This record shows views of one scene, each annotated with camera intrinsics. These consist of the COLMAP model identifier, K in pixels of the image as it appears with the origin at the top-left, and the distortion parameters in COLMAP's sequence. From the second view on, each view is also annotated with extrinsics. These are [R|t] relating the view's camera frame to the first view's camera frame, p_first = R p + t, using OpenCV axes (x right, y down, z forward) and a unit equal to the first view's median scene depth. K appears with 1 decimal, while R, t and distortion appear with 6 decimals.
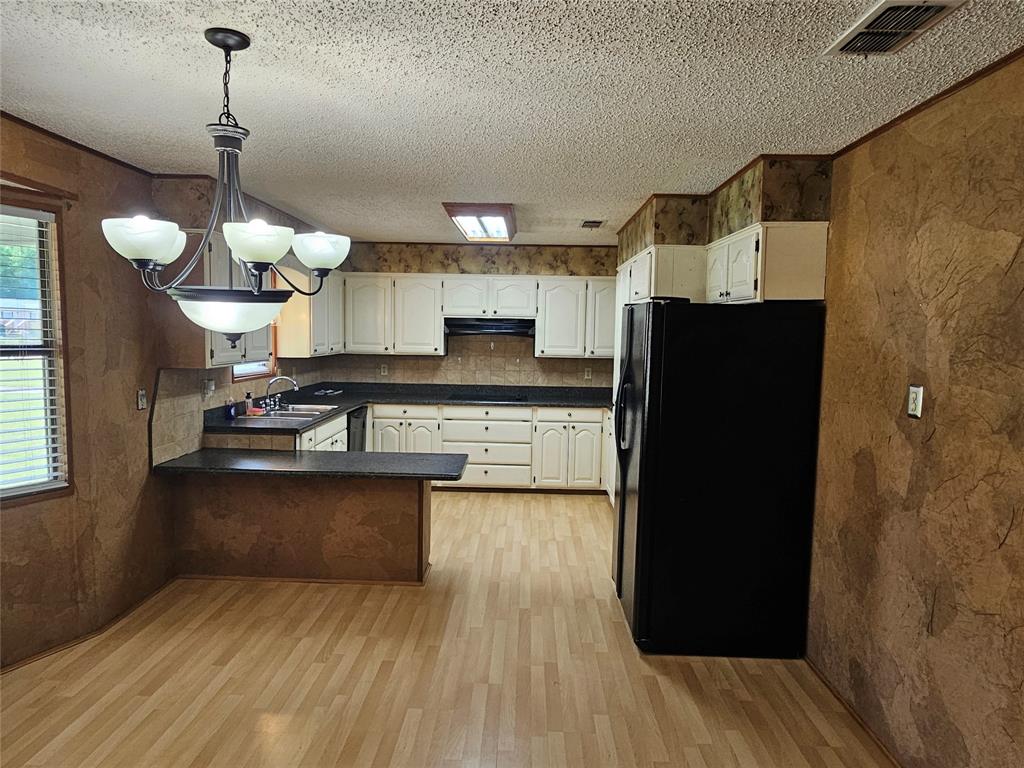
lens RADIAL K [[672.6, 0, 508.7], [0, 672.6, 388.3], [0, 0, 1]] dist [-0.001781, -0.002808]
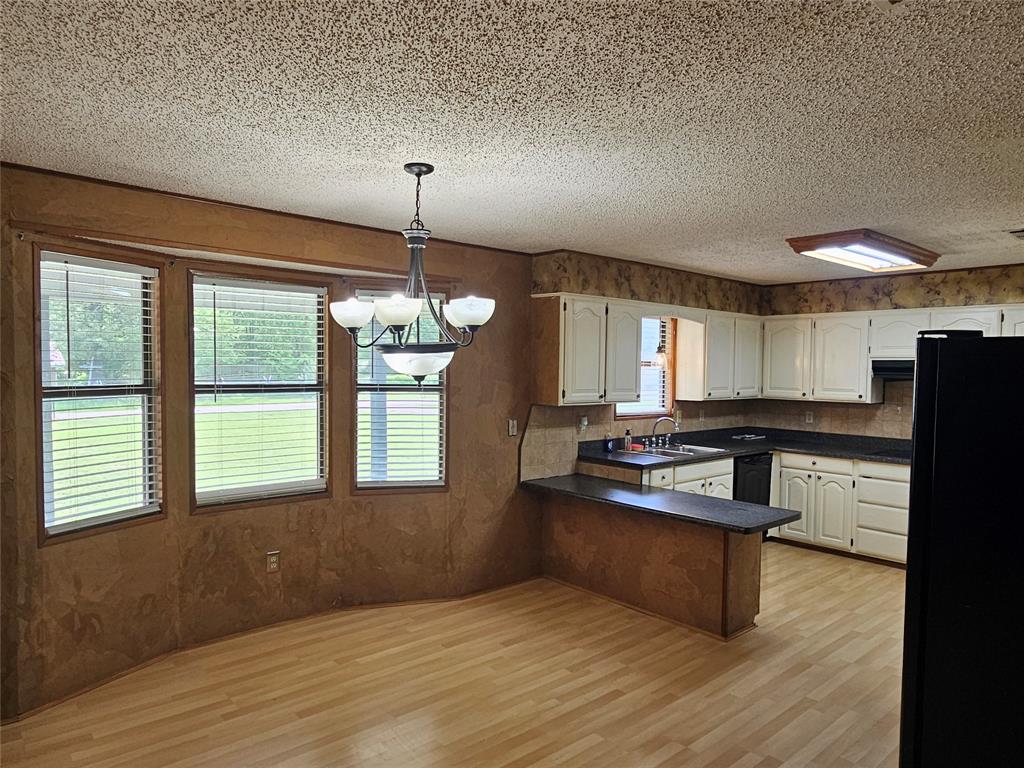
lens RADIAL K [[672.6, 0, 506.1], [0, 672.6, 382.4], [0, 0, 1]] dist [-0.001781, -0.002808]
pose [[0.678468, 0.008650, -0.734579, 0.346375], [-0.063912, 0.996834, -0.047291, -0.007432], [0.731844, 0.079034, 0.676874, 0.096934]]
